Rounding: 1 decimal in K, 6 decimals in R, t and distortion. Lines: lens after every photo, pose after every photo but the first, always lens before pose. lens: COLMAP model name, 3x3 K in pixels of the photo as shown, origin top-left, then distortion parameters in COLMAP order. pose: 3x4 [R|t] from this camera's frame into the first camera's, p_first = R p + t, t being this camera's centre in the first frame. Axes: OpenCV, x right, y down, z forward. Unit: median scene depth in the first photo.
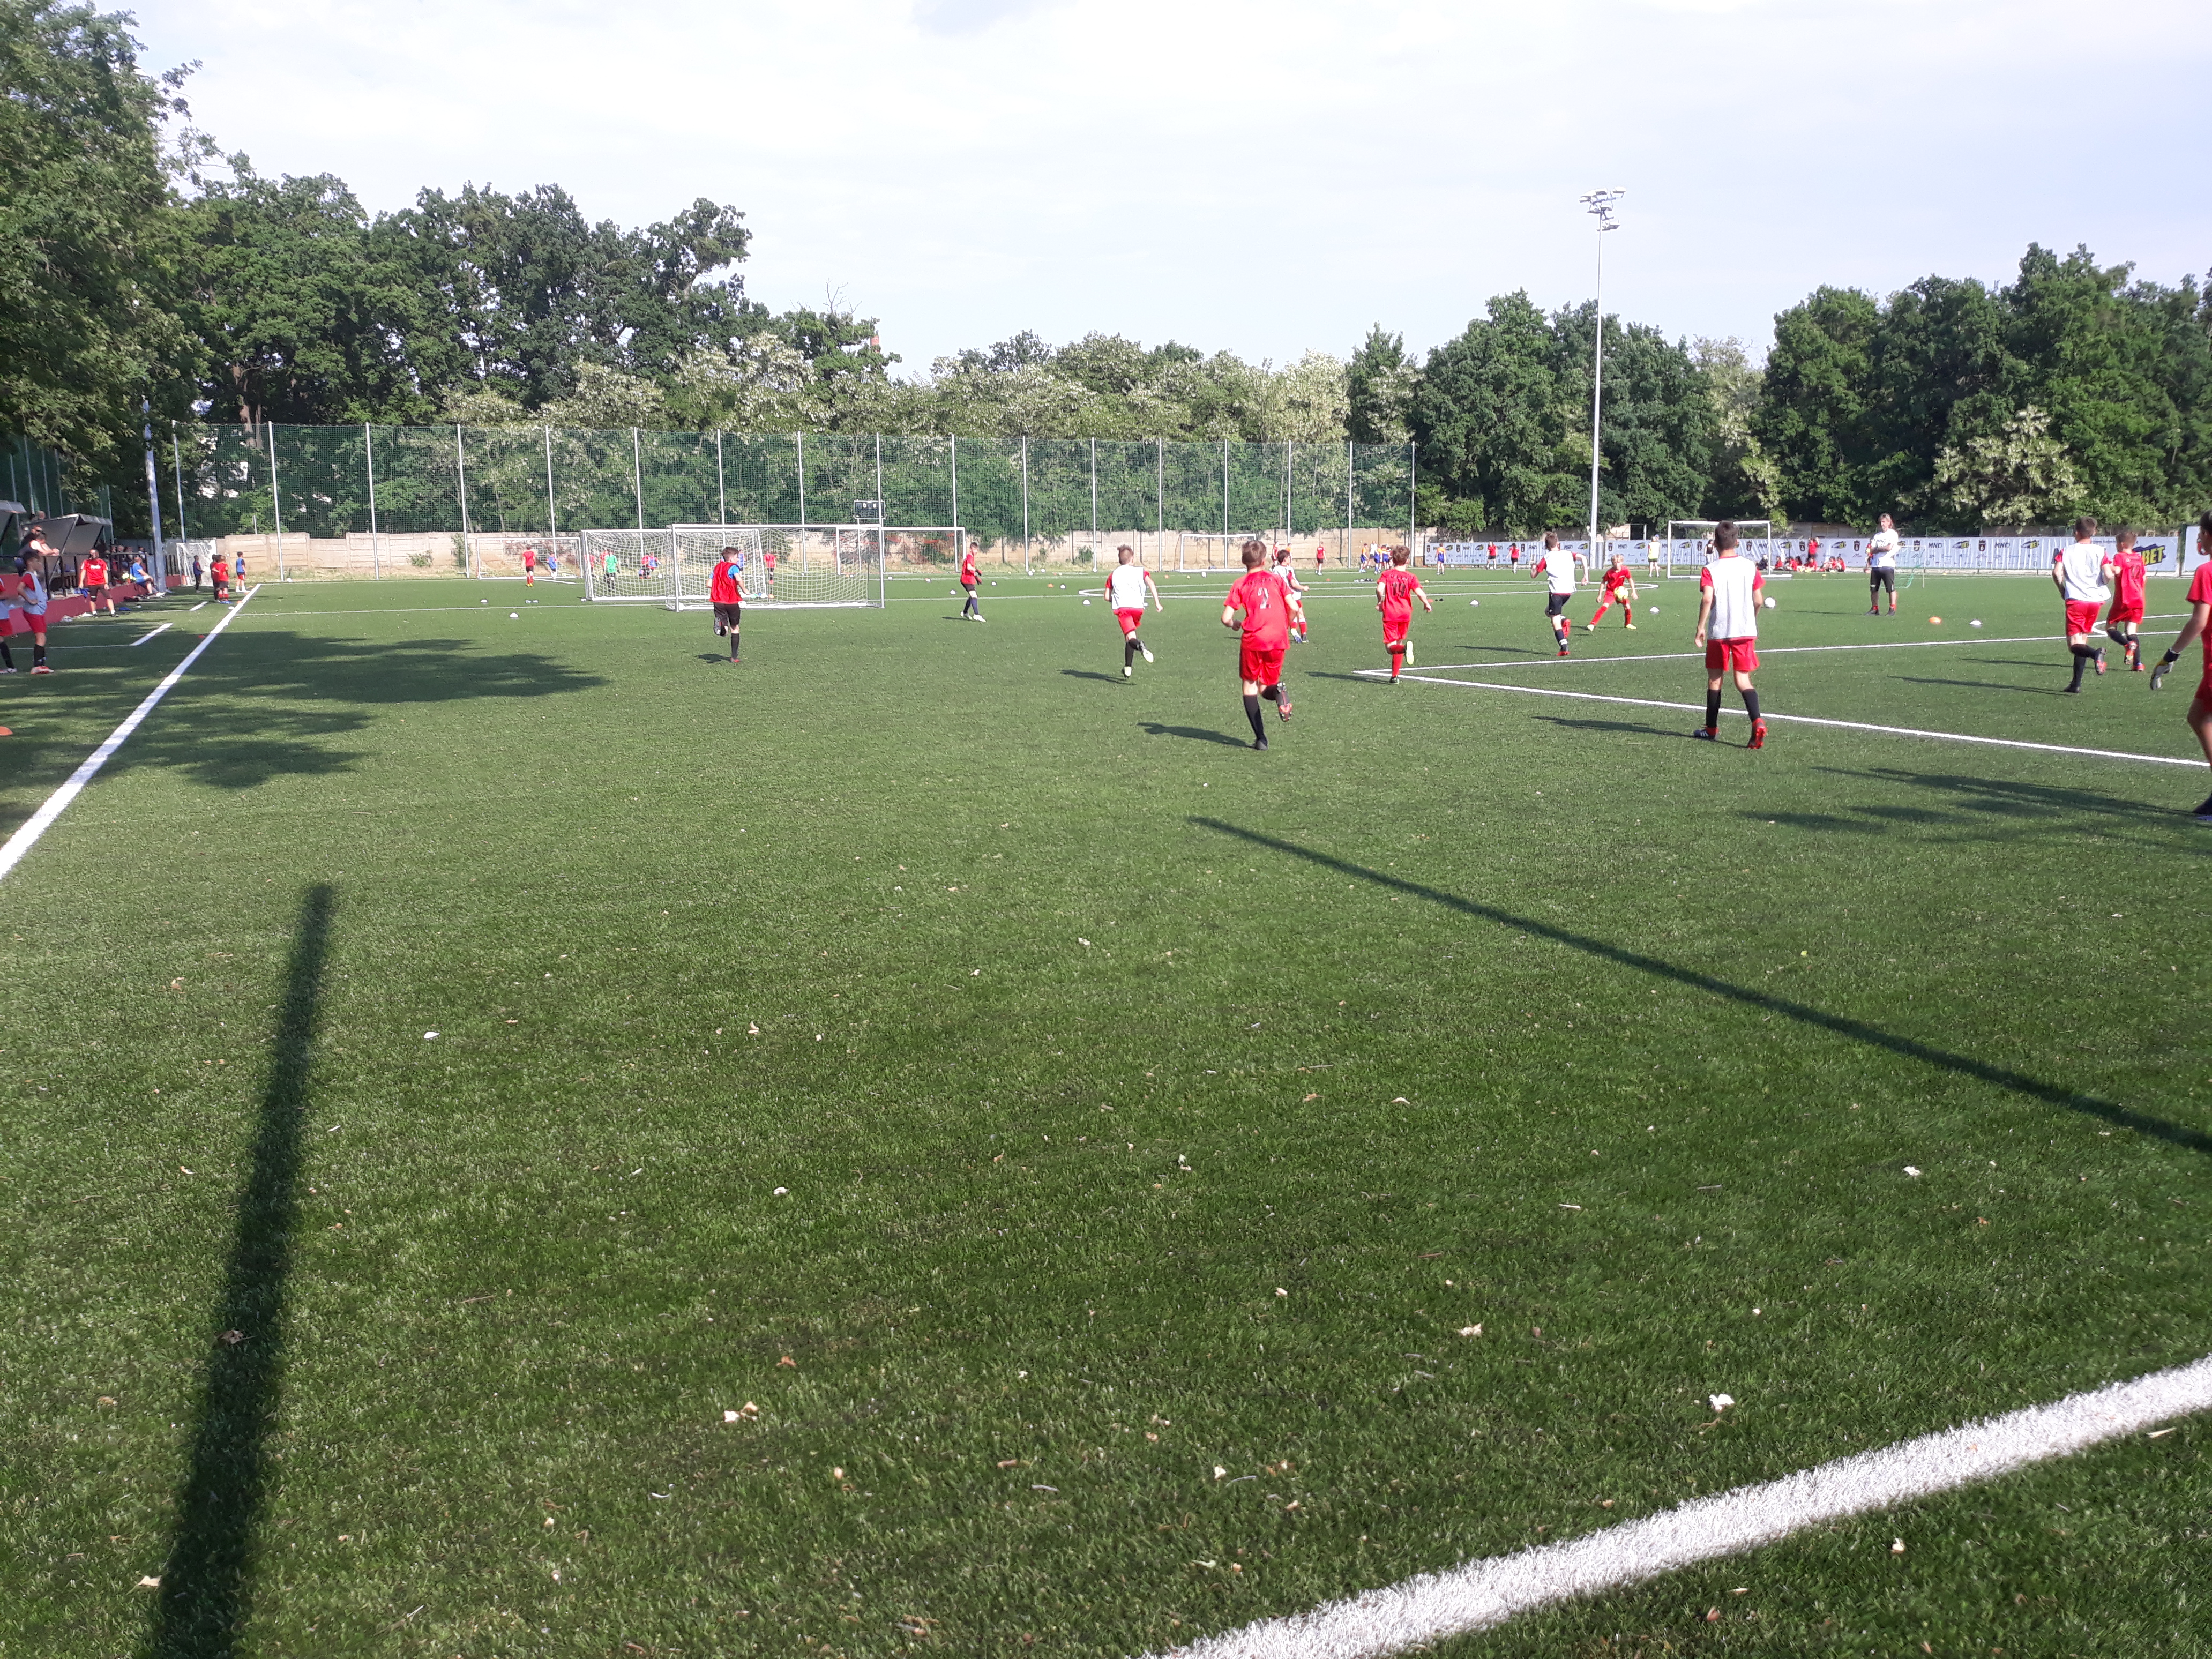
lens RADIAL K [[1836.8, 0, 1106.0], [0, 1836.8, 829.5], [0, 0, 1]] dist [-0.002022, -0.002866]
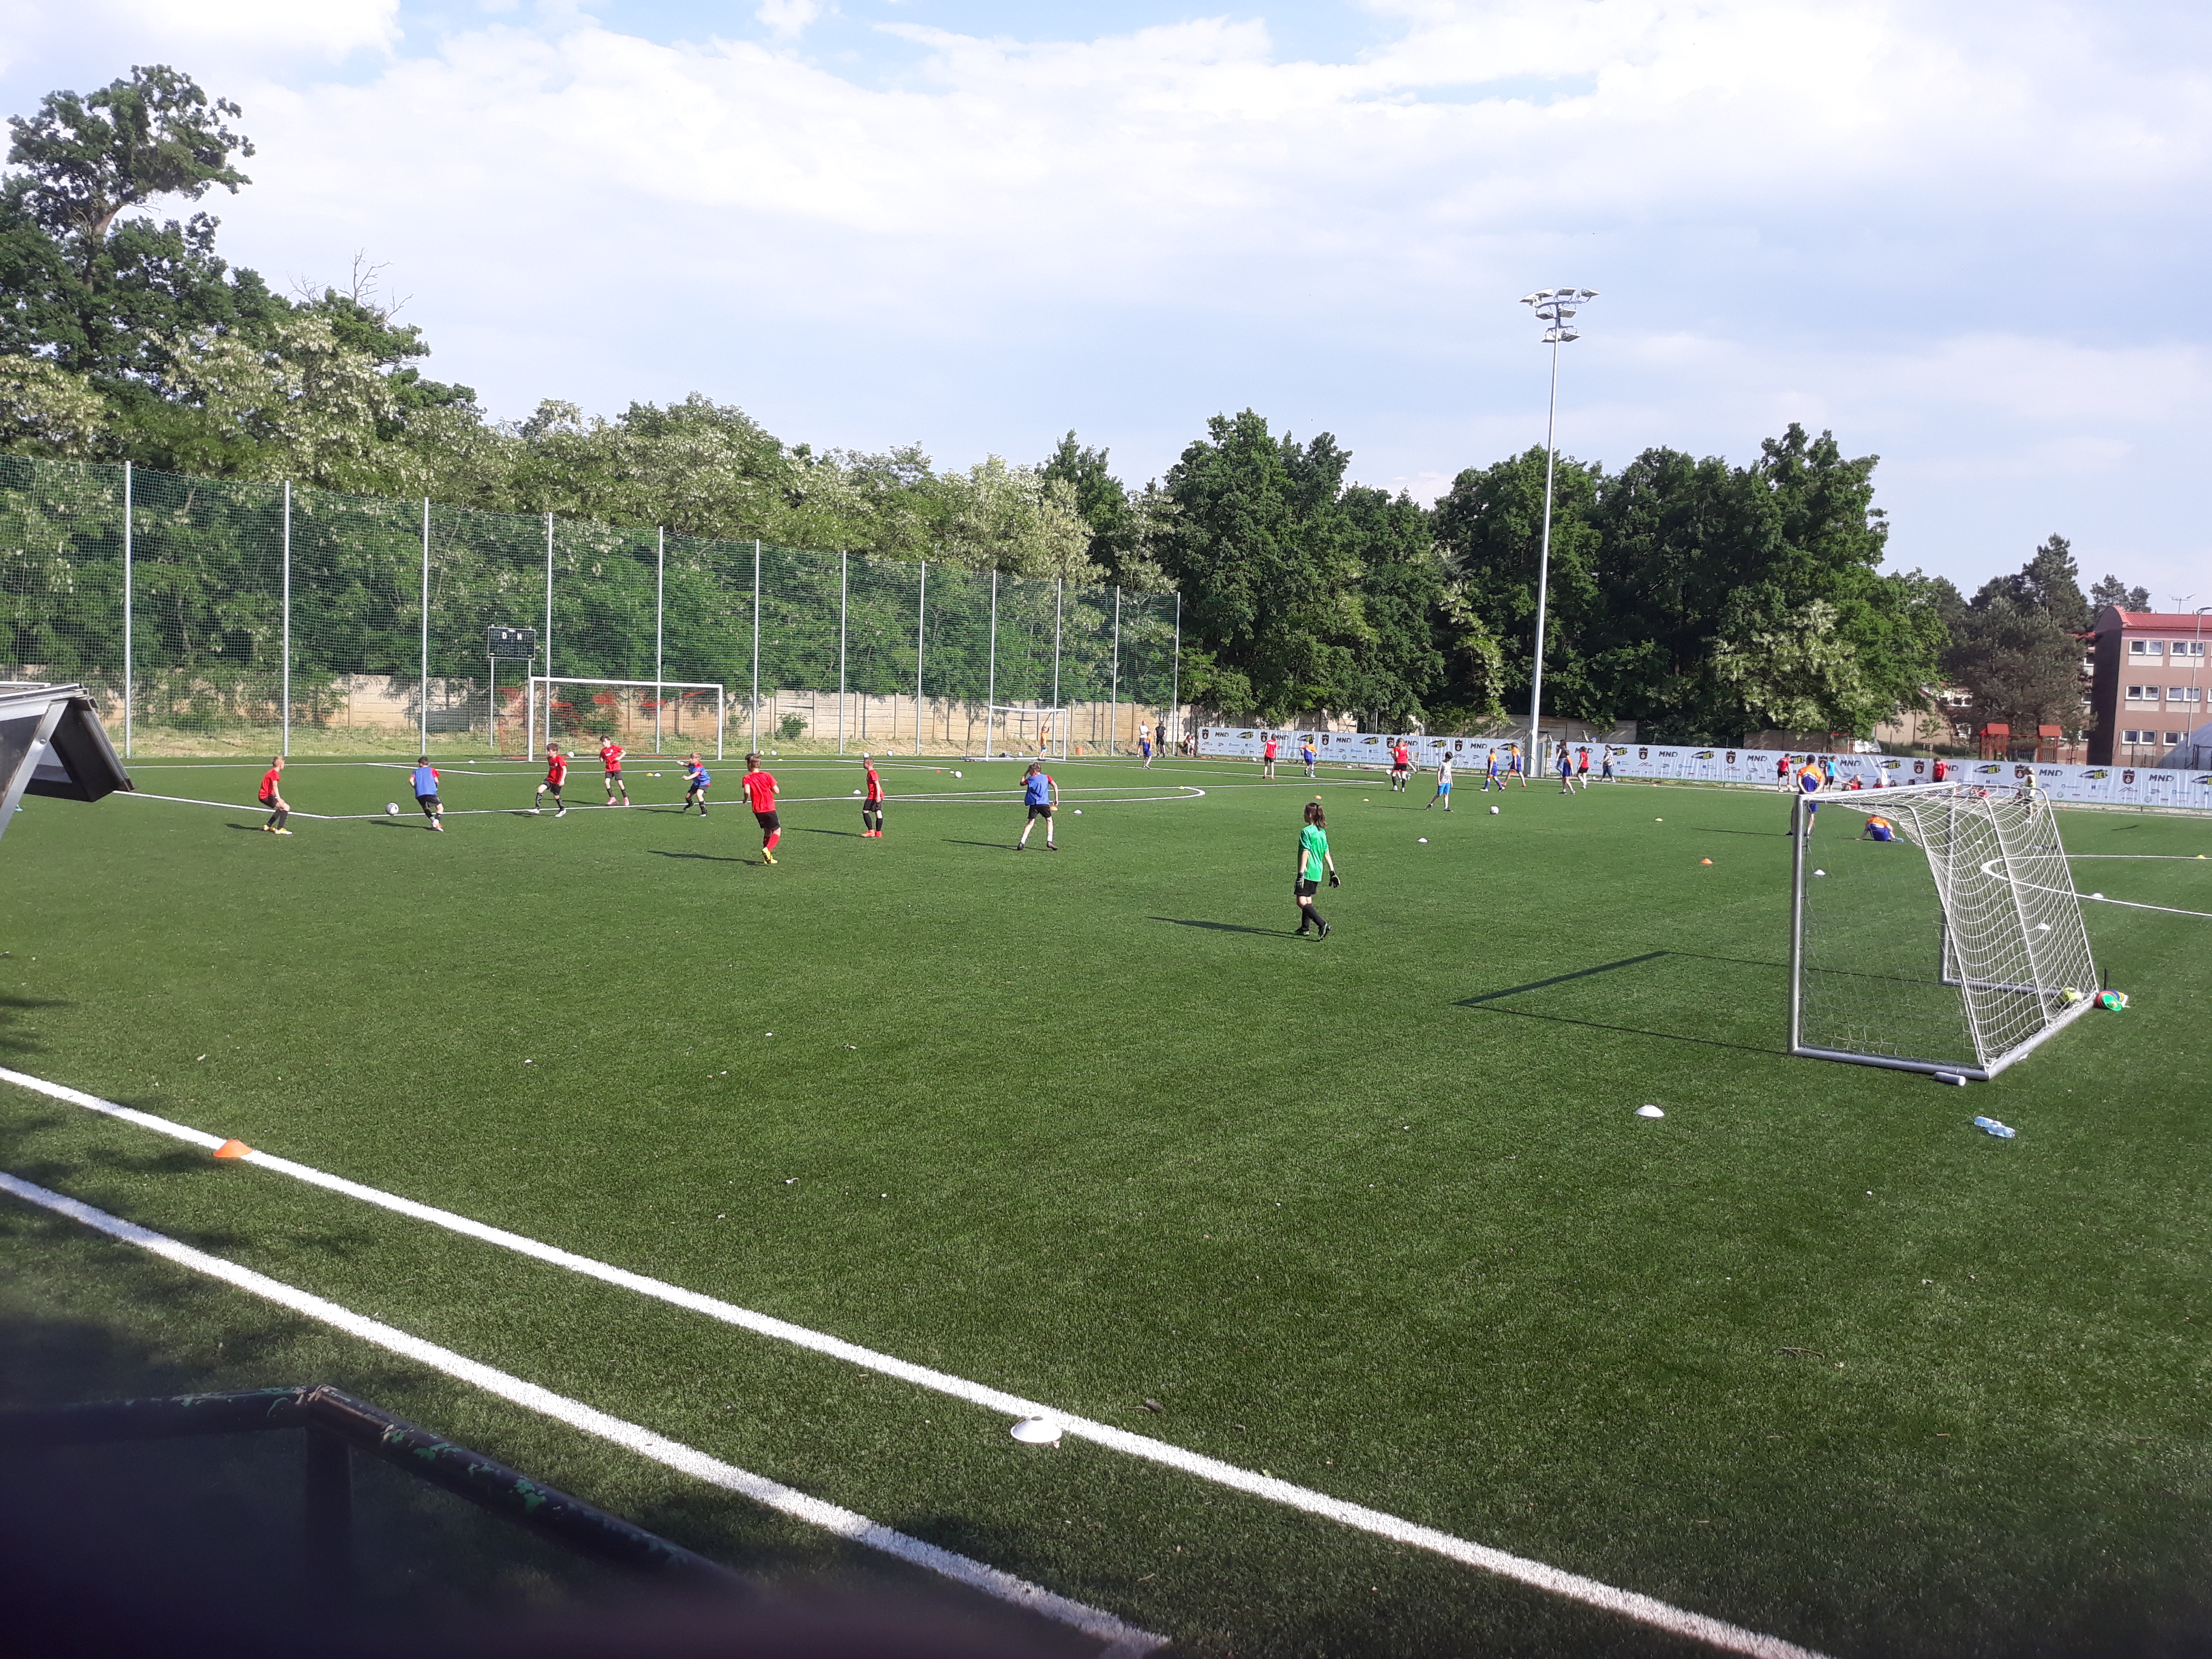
lens RADIAL K [[1854.9, 0, 1106.0], [0, 1854.9, 829.5], [0, 0, 1]] dist [0.004930, 0.052062]
pose [[0.868945, 0.006906, 0.494861, -0.232867], [0.033967, 0.996713, -0.073554, -0.059222], [-0.493742, 0.080724, 0.865853, 0.364791]]
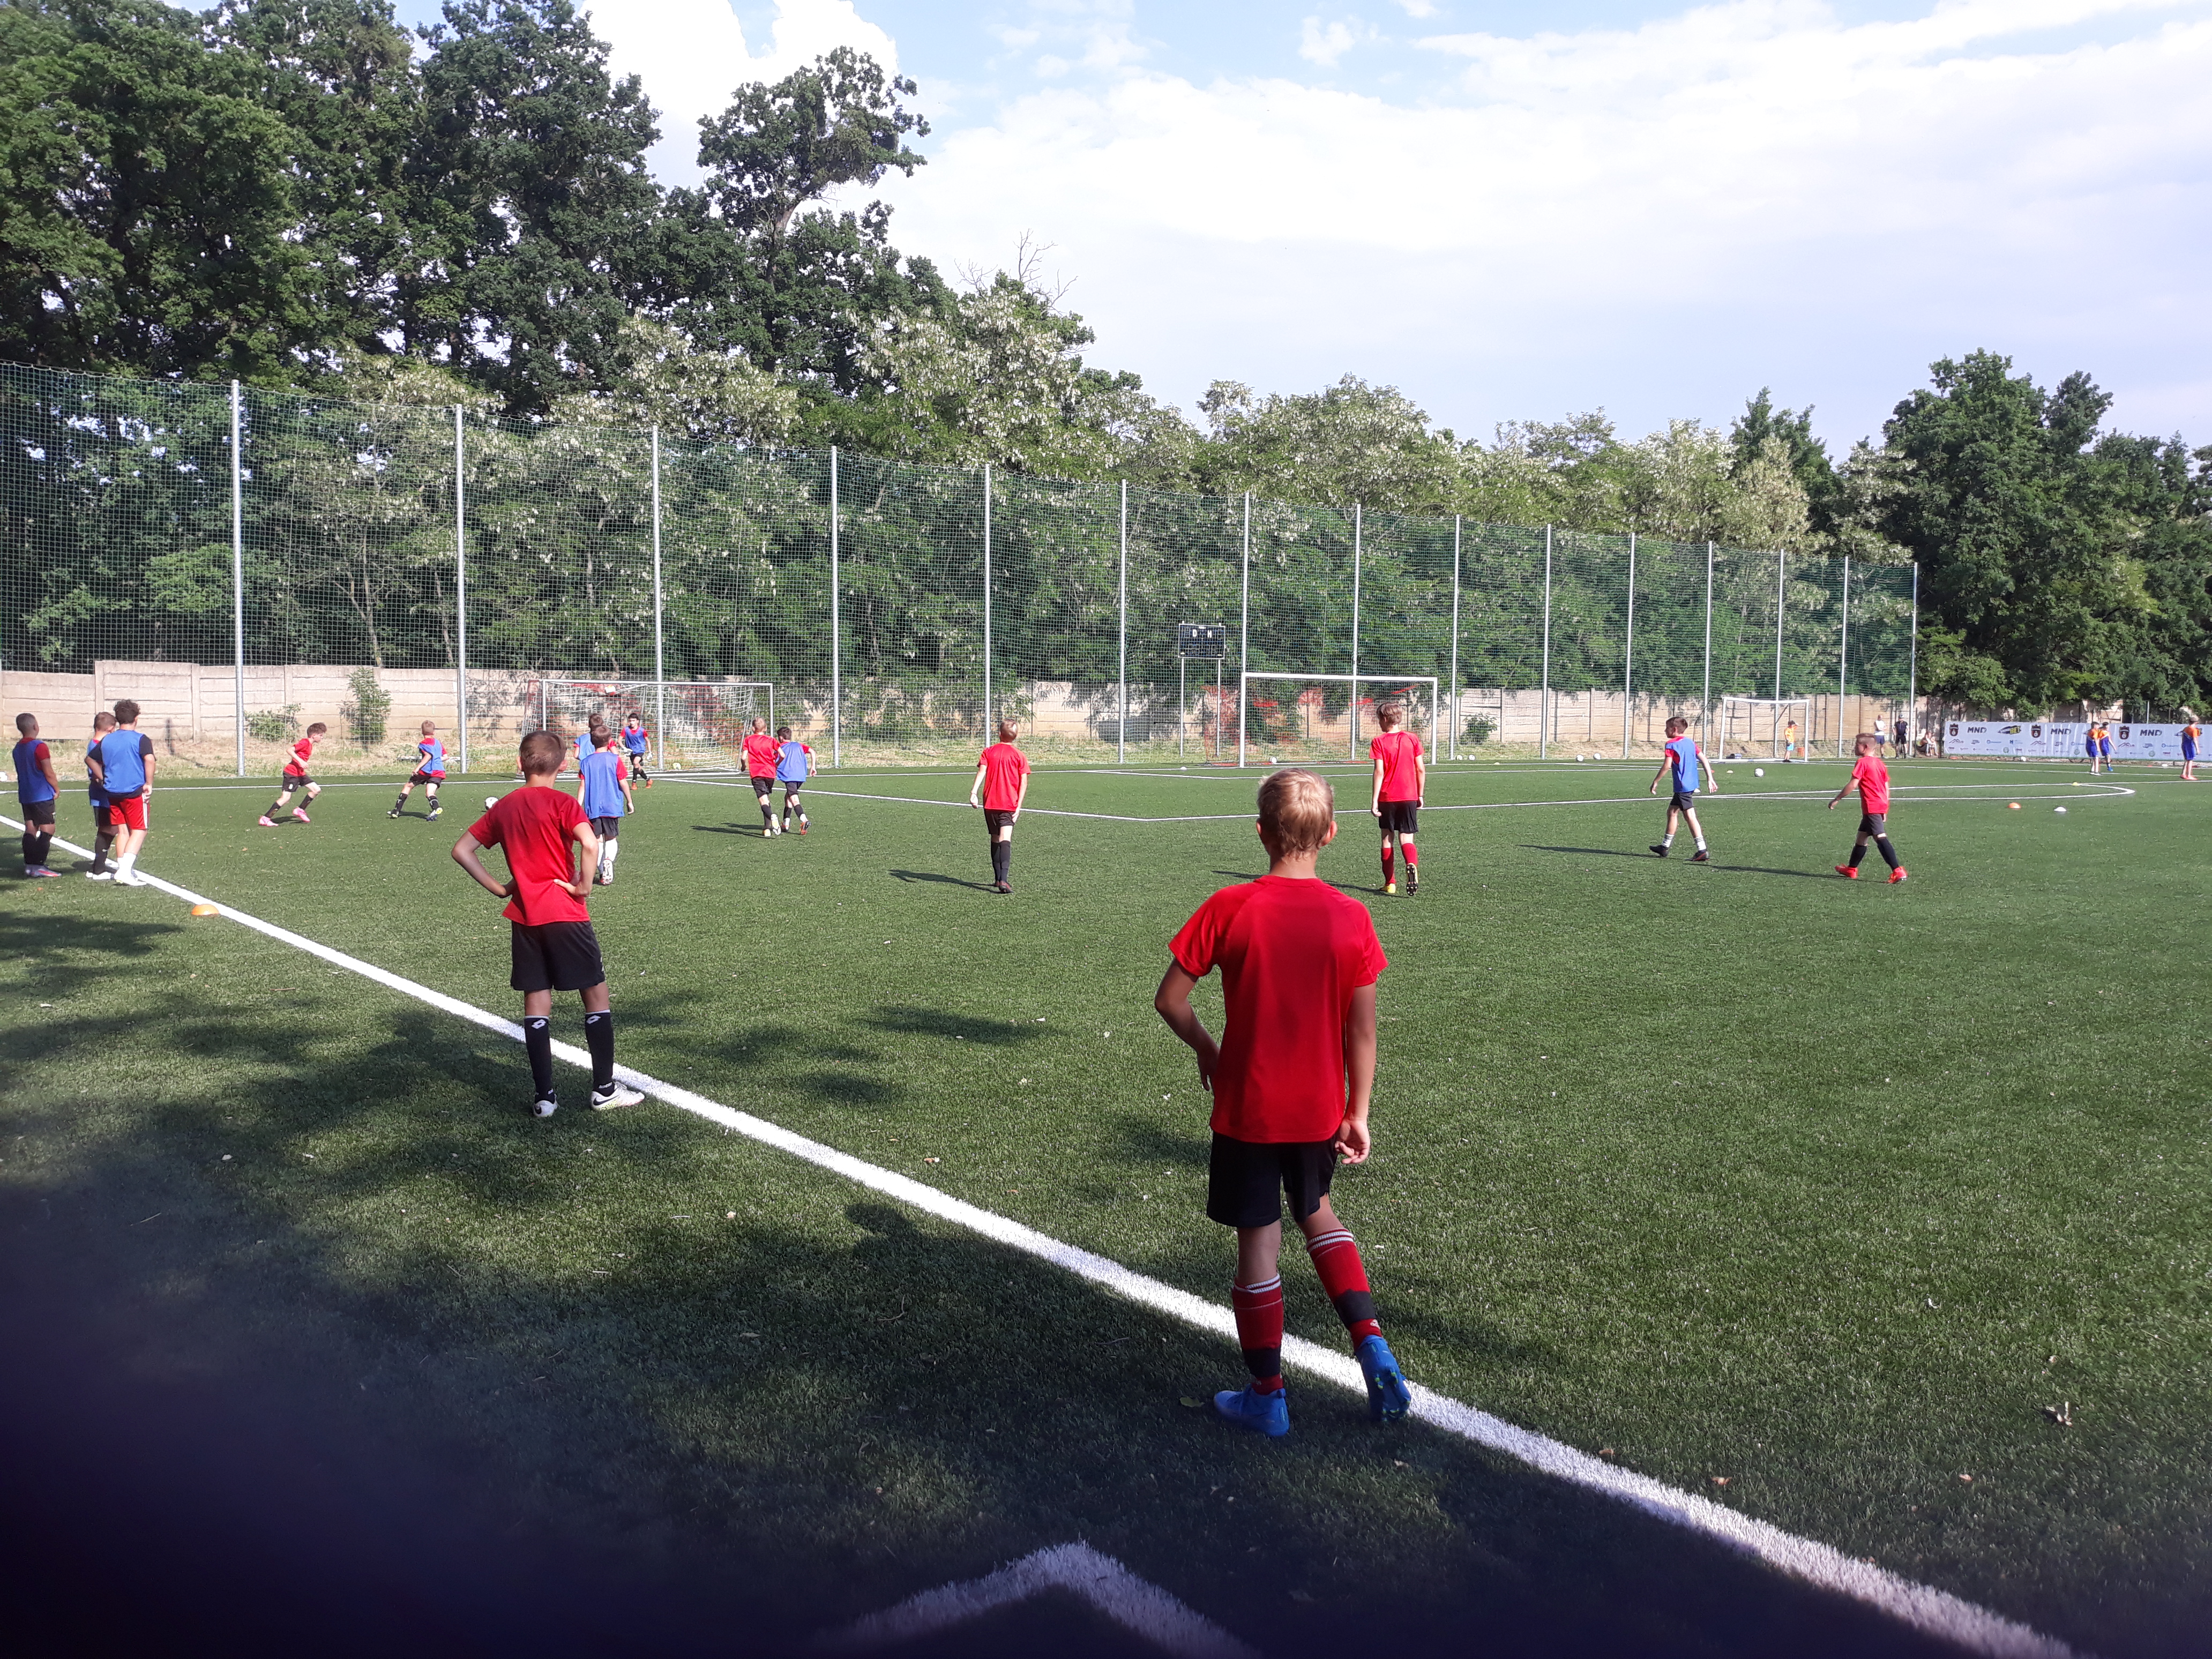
lens RADIAL K [[1856.7, 0, 1208.5], [0, 1856.7, 759.8], [0, 0, 1]] dist [0.301724, -0.709456]
pose [[0.960570, 0.011672, 0.277793, -0.249982], [0.024712, 0.991580, -0.127114, -0.065027], [-0.276938, 0.128967, 0.952194, 0.446015]]
